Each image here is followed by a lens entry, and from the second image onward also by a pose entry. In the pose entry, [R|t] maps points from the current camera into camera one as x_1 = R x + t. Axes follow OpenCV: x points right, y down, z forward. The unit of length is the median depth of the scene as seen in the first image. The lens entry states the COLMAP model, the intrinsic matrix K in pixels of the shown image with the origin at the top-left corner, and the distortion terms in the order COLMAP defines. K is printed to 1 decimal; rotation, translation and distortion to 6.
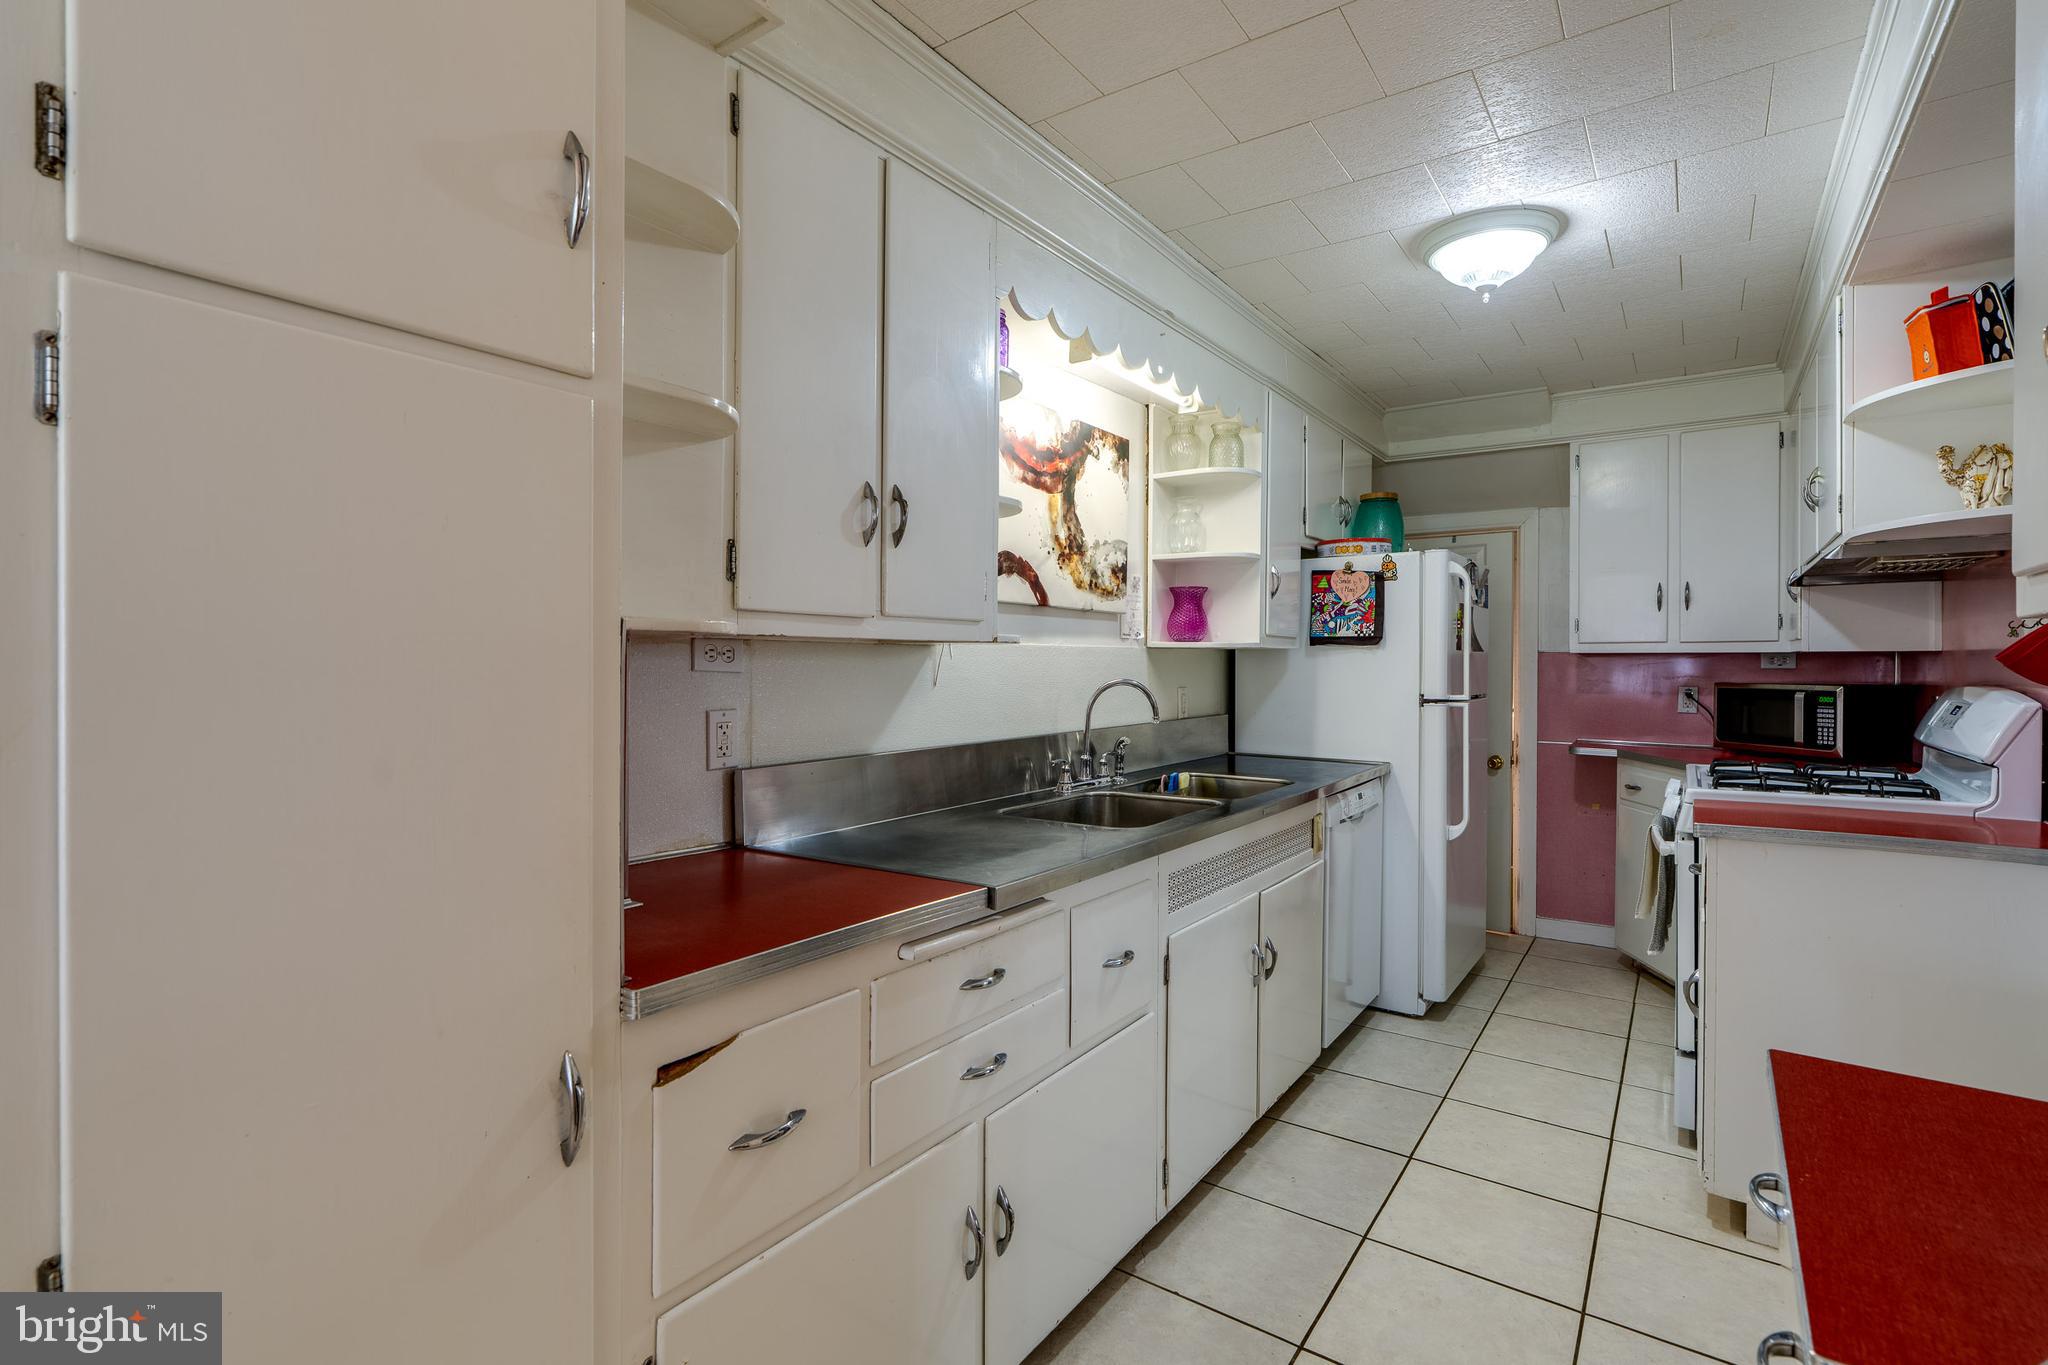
lens RADIAL K [[945.1, 0, 1020.3], [0, 945.1, 666.4], [0, 0, 1]] dist [0.001379, 0.000284]
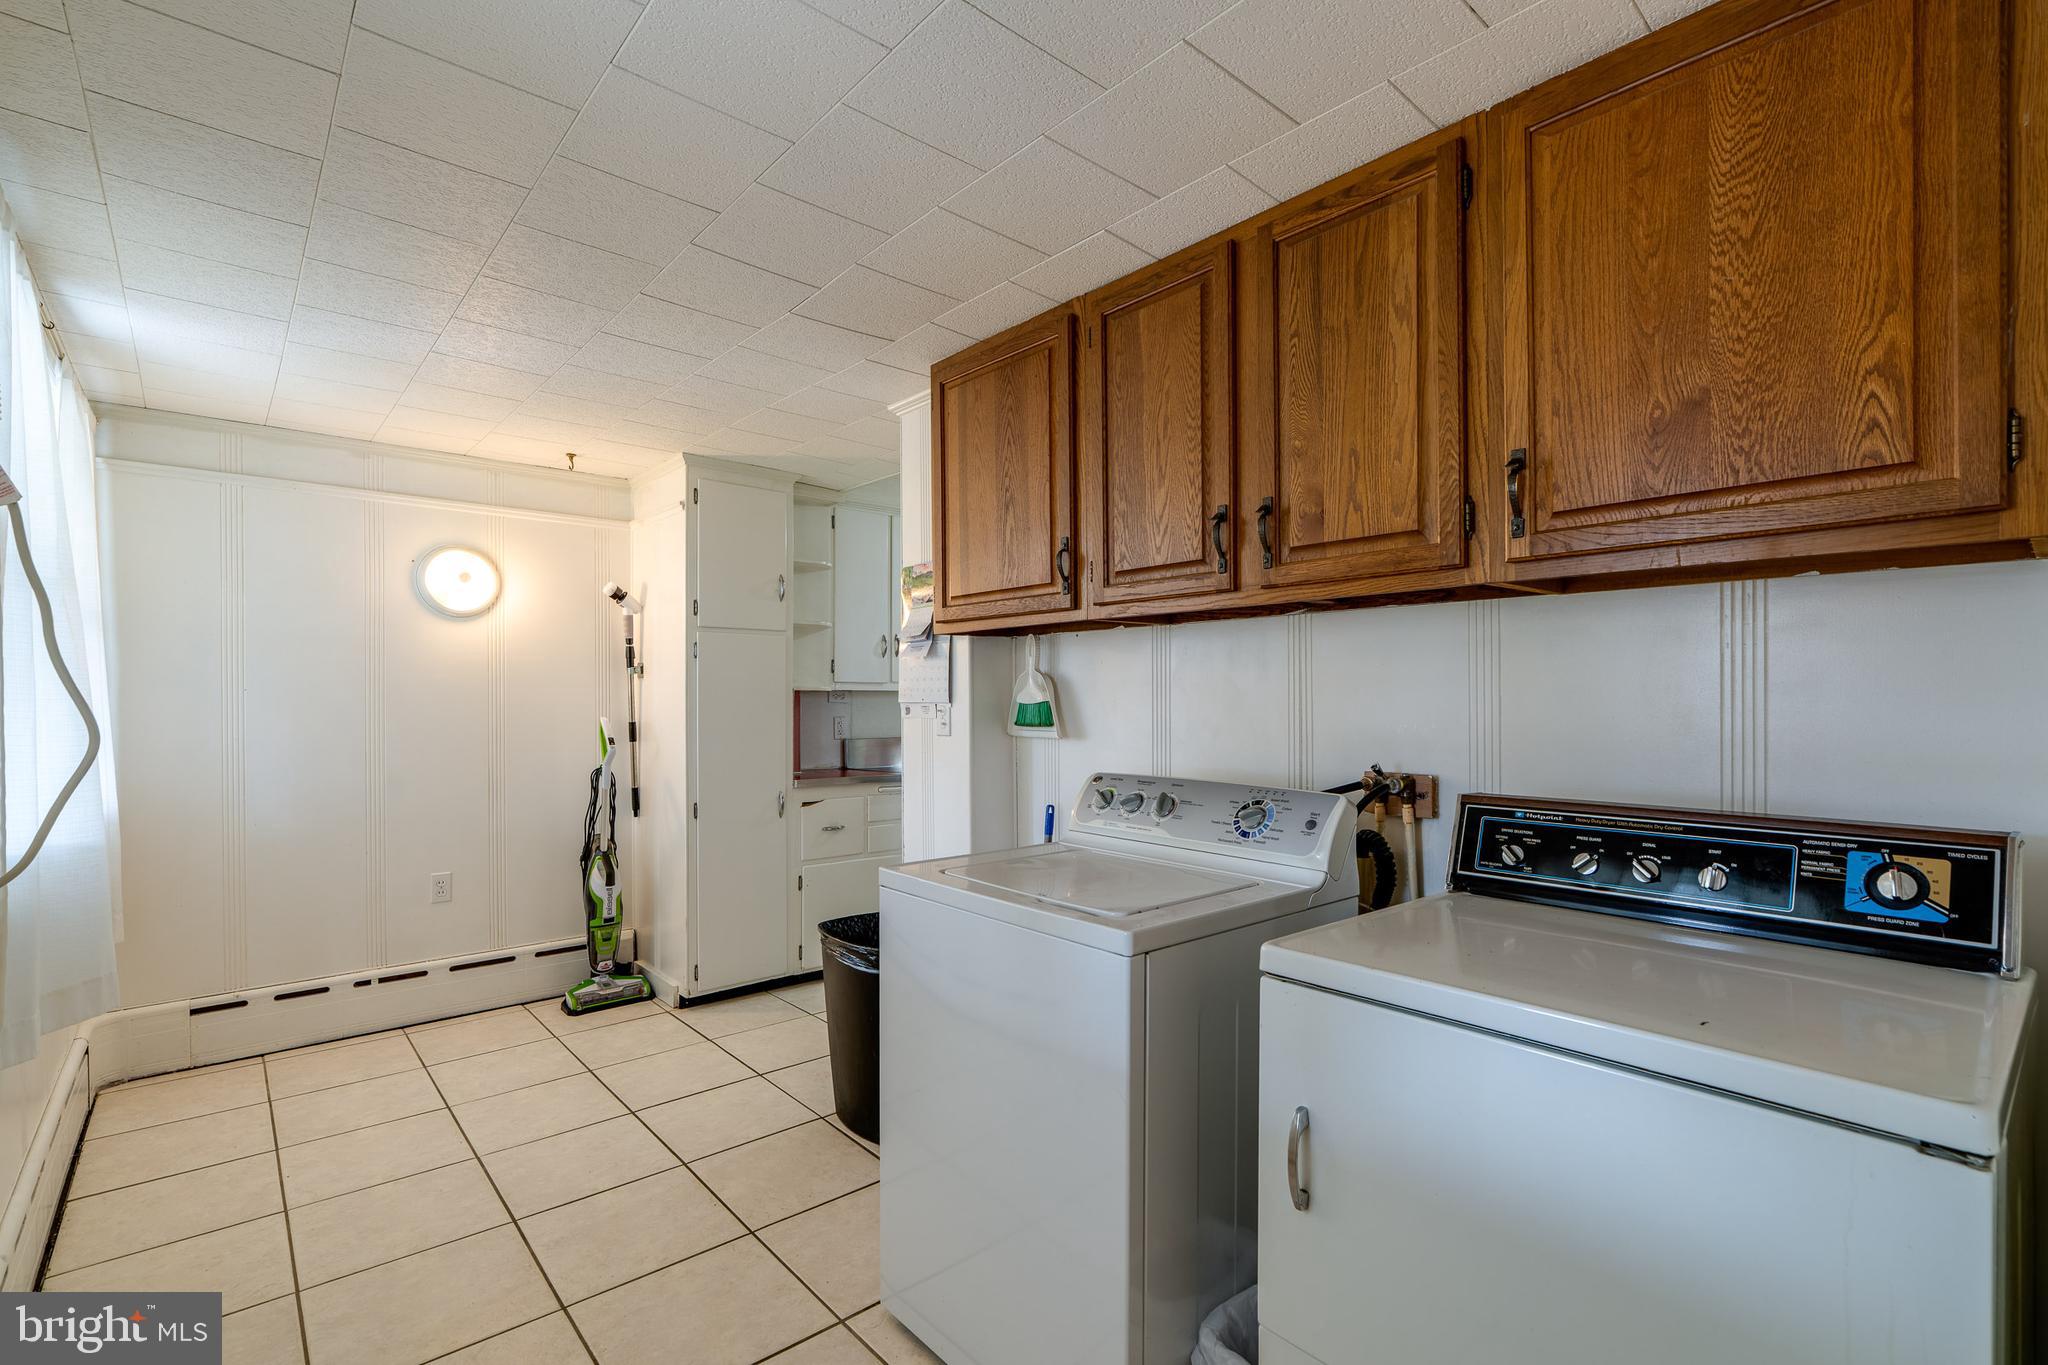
lens RADIAL K [[935.6, 0, 1024.9], [0, 935.6, 704.1], [0, 0, 1]] dist [0.000699, 0.000087]
pose [[0.974814, -0.002024, -0.223009, 0.497935], [0.002310, 0.999997, 0.001021, 0.004910], [0.223006, -0.001510, 0.974816, -0.928432]]
